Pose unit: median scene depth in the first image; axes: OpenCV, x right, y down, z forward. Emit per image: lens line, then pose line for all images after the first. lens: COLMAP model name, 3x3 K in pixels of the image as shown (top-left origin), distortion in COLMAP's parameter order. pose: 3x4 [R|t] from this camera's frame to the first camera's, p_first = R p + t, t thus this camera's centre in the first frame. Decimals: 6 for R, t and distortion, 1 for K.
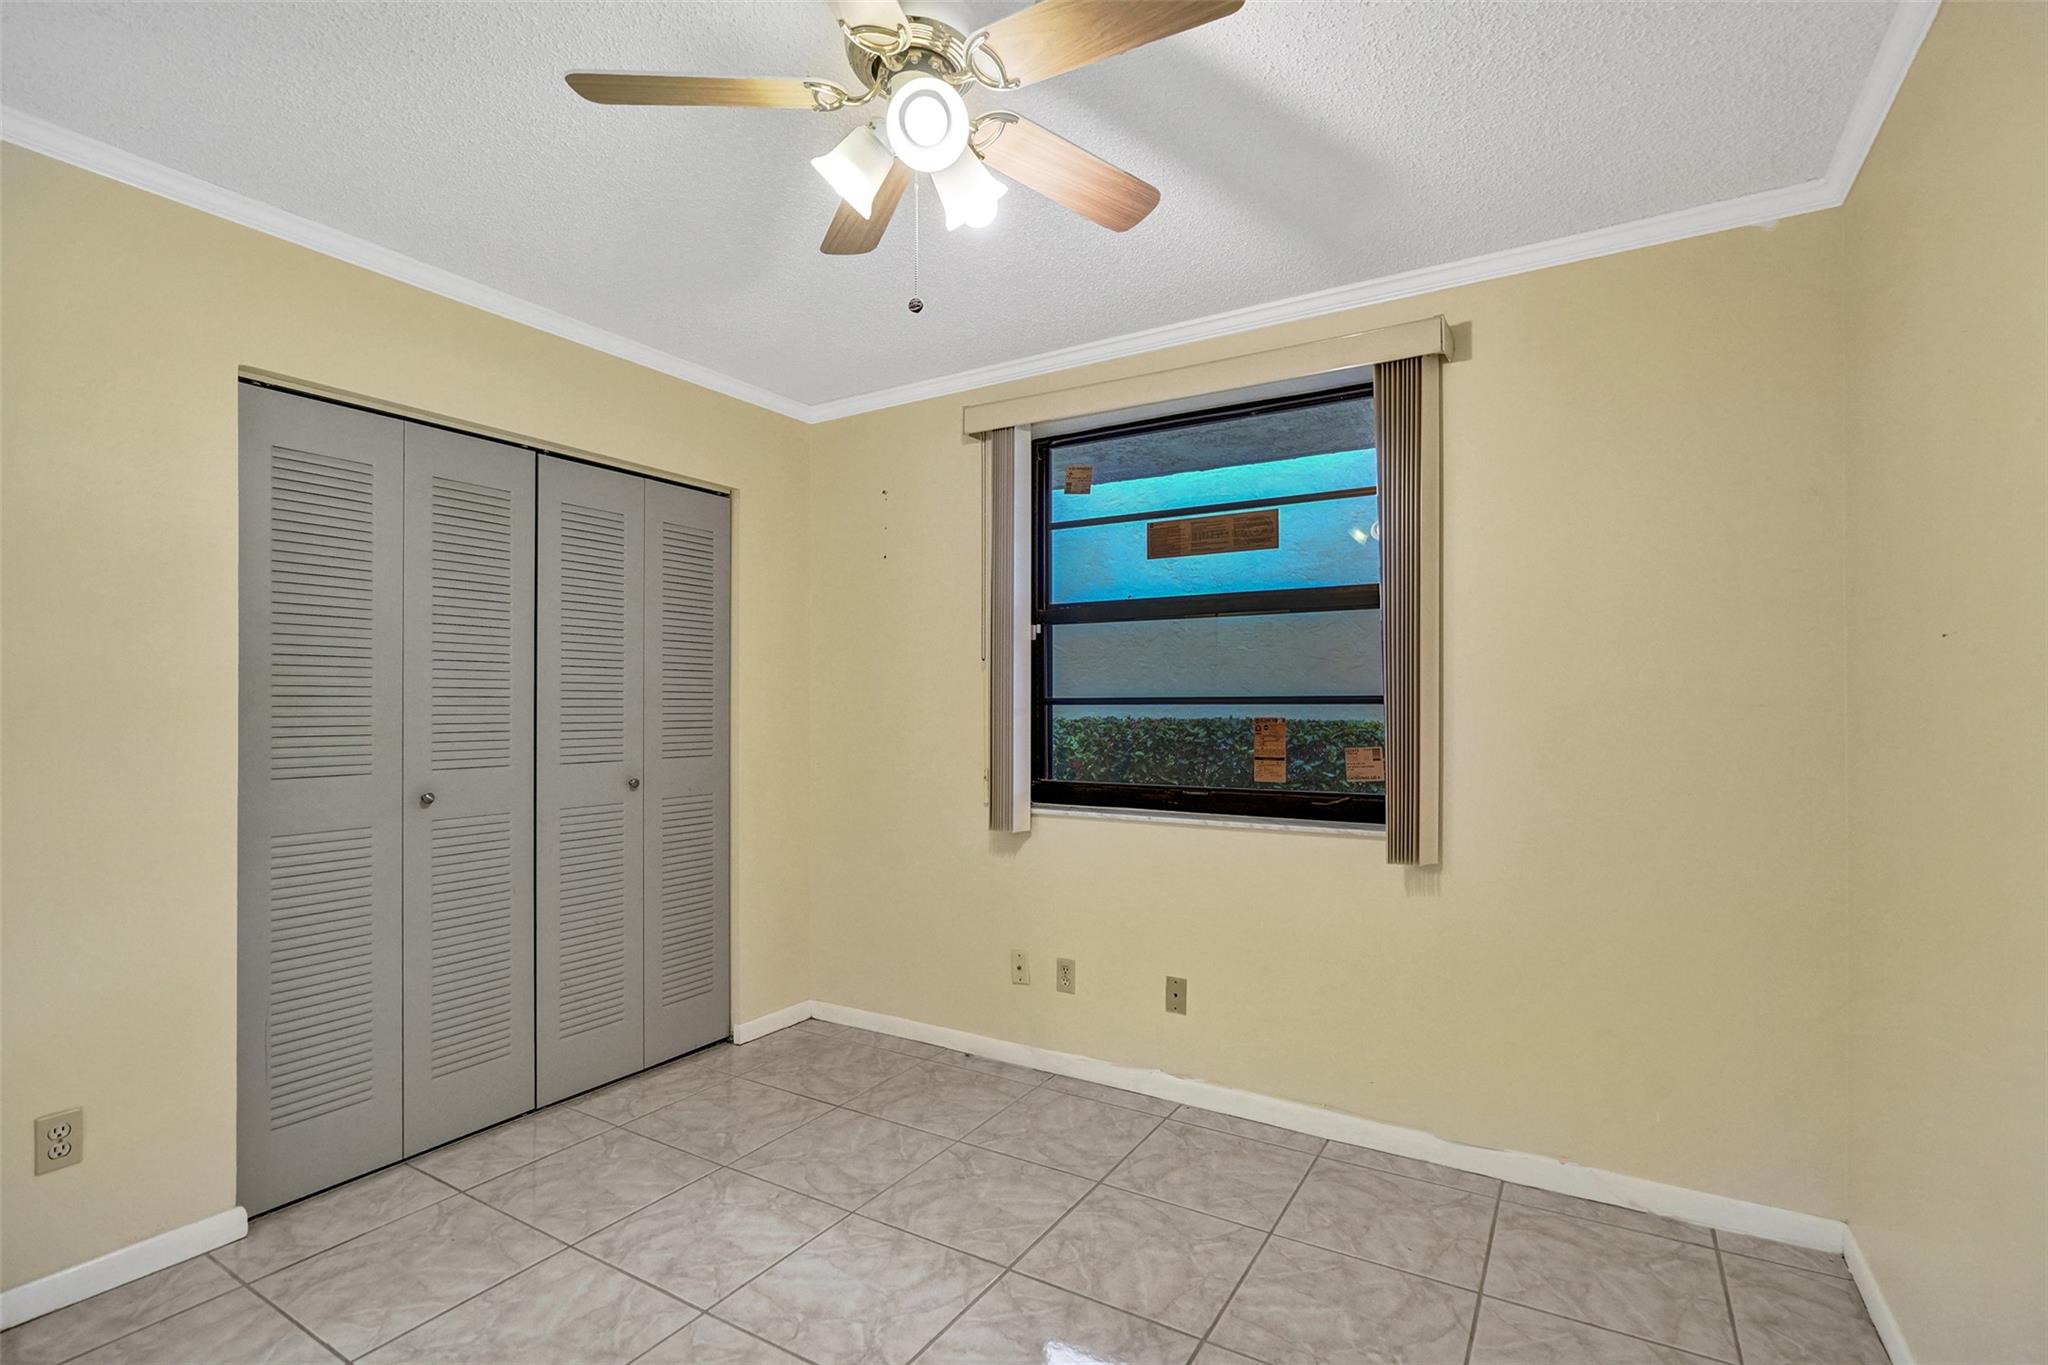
lens RADIAL K [[965.2, 0, 1011.2], [0, 965.2, 694.7], [0, 0, 1]] dist [-0.004531, -0.000738]
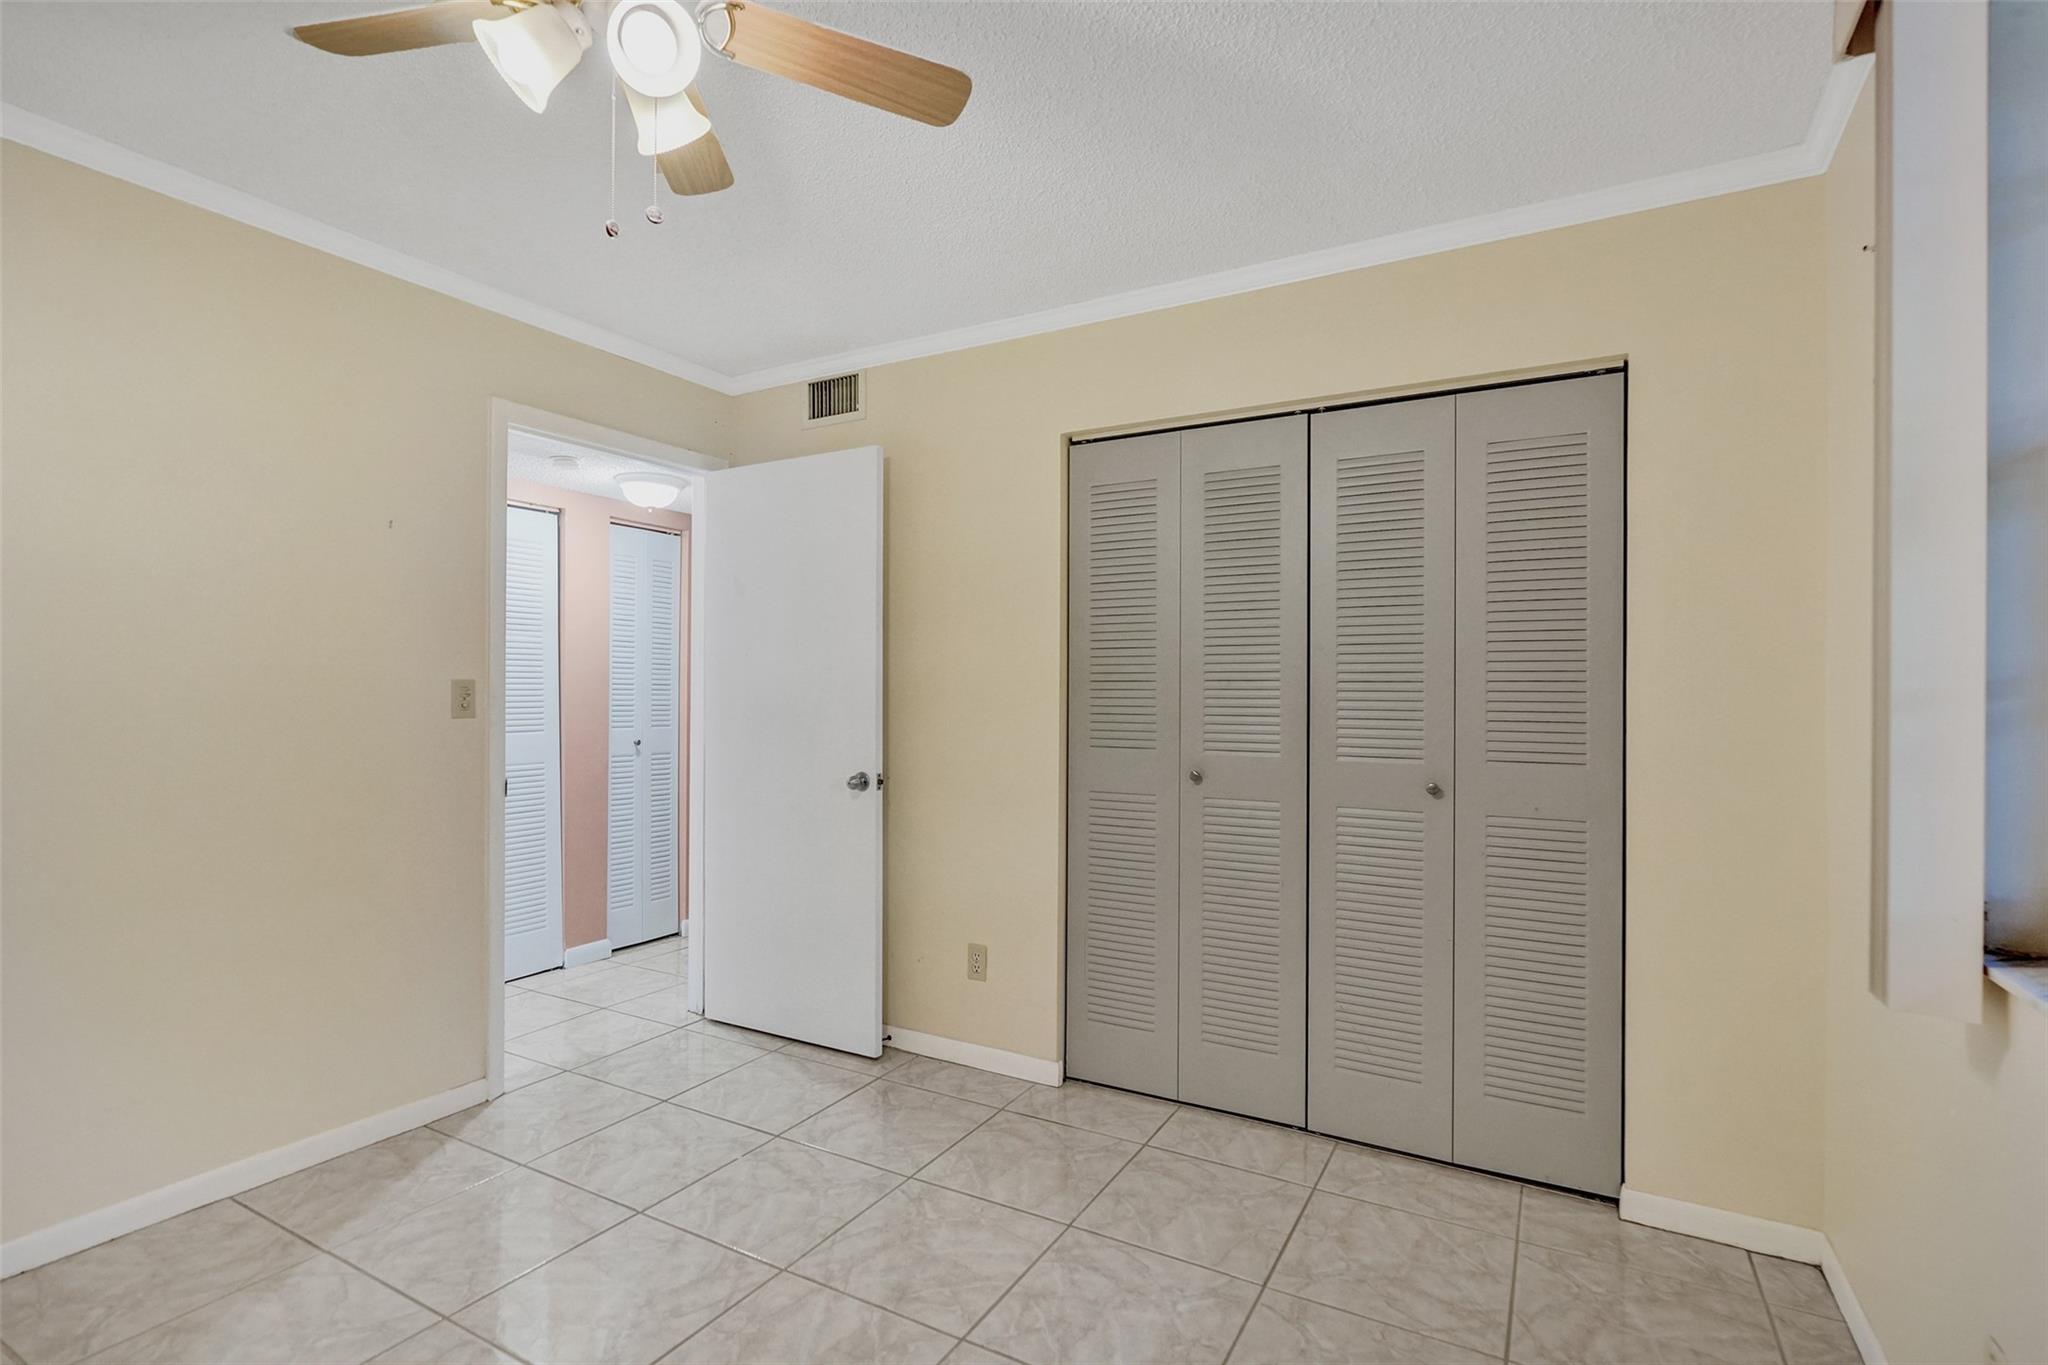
lens RADIAL K [[965.2, 0, 1014.4], [0, 965.2, 683.3], [0, 0, 1]] dist [-0.004531, -0.000738]
pose [[0.038292, -0.006485, -0.999246, 0.461513], [0.004967, 0.999968, -0.006300, 0.010984], [0.999254, -0.004722, 0.038323, 0.762870]]
